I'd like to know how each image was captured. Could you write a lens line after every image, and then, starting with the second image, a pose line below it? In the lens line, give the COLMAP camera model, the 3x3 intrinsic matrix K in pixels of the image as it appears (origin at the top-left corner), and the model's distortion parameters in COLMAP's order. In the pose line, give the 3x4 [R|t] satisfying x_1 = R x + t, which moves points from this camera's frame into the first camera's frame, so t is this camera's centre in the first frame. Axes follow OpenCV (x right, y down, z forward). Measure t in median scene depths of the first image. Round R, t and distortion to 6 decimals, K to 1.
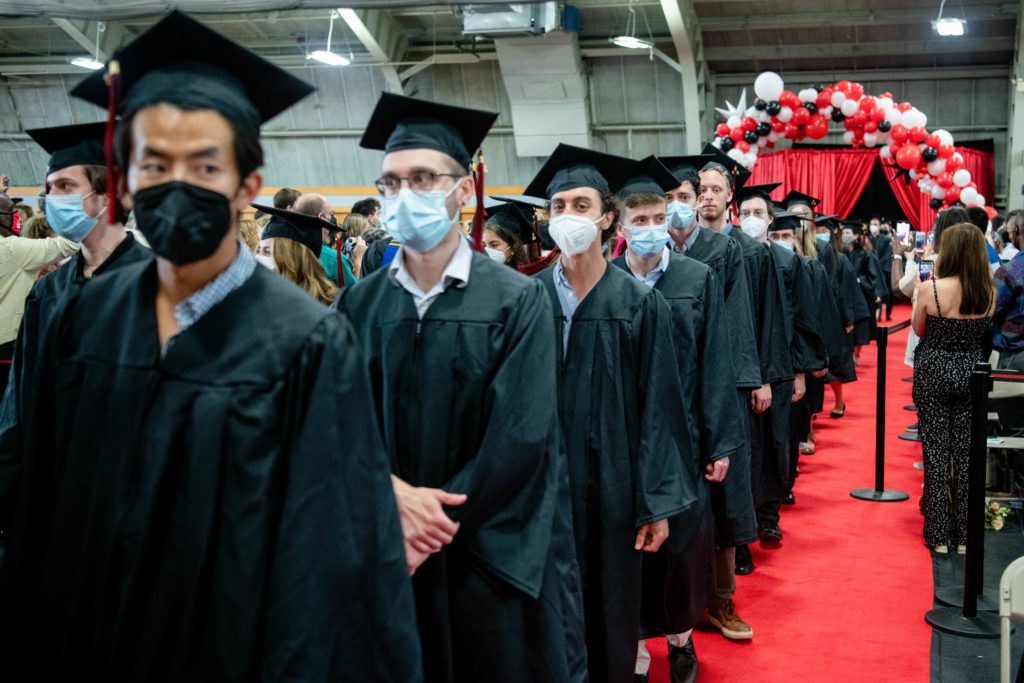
lens RADIAL K [[1809.6, 0, 514.6], [0, 1809.6, 308.4], [0, 0, 1]] dist [0.129033, 0.891063]
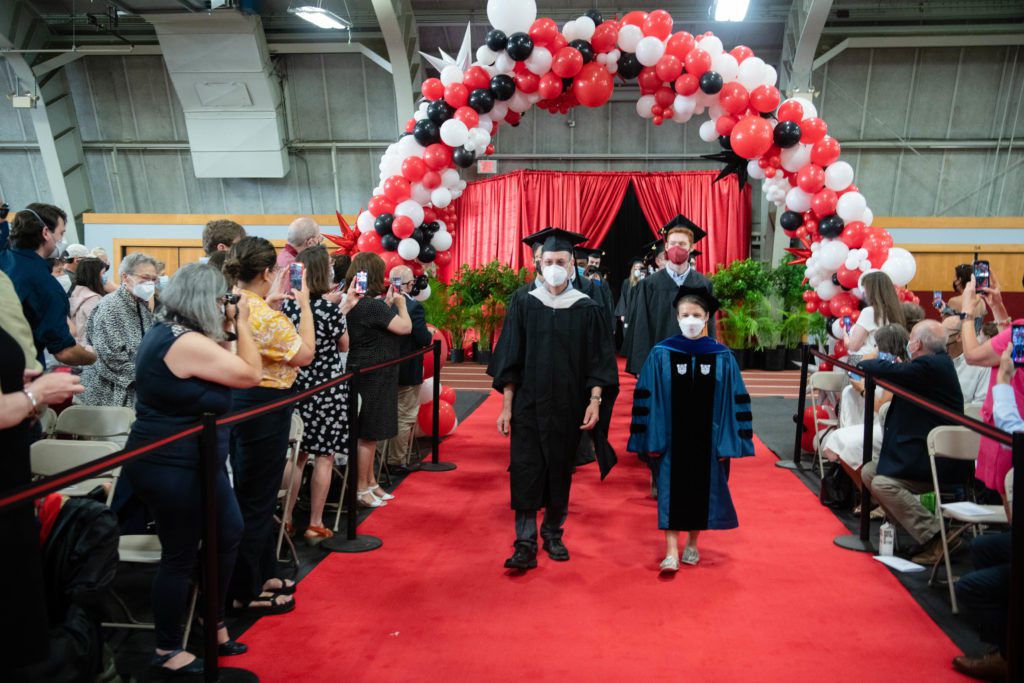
lens RADIAL K [[1809.6, 0, 514.6], [0, 1809.6, 308.4], [0, 0, 1]] dist [0.129033, 0.891063]
pose [[0.988772, 0.001922, 0.149419, 0.026480], [0.001439, 0.999749, -0.022378, -0.007759], [-0.149424, 0.022342, 0.988521, 0.207976]]
